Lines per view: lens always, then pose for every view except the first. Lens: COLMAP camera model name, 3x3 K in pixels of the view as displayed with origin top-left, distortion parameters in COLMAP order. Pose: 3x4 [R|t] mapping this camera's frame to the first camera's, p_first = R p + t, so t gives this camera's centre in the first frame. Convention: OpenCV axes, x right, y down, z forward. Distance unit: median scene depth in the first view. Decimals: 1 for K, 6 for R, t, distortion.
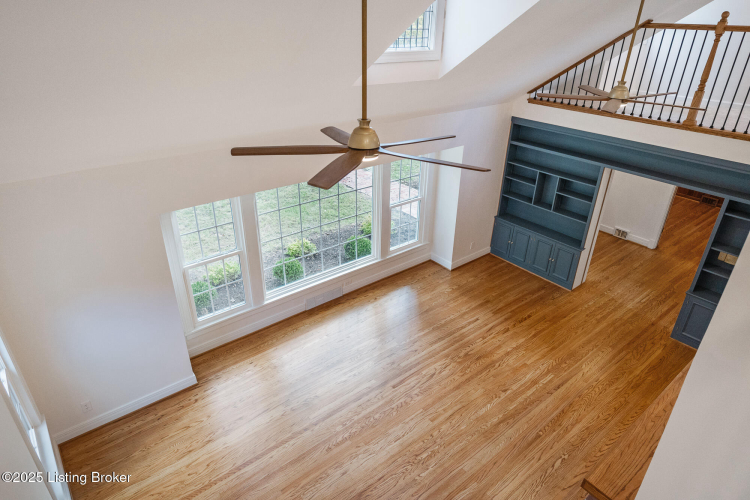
lens RADIAL K [[454.3, 0, 375.0], [0, 454.3, 250.0], [0, 0, 1]] dist [-0.000982, 0.000028]
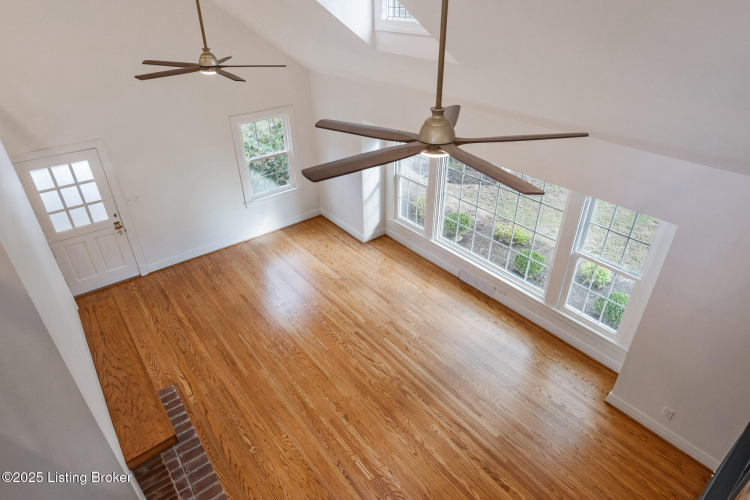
lens RADIAL K [[430.9, 0, 375.0], [0, 430.9, 250.0], [0, 0, 1]] dist [-0.001665, -0.000331]
pose [[-0.011649, 0.508248, -0.861132, 0.816603], [-0.453735, 0.764738, 0.457493, -0.343539], [0.891060, 0.396055, 0.221702, 0.704354]]
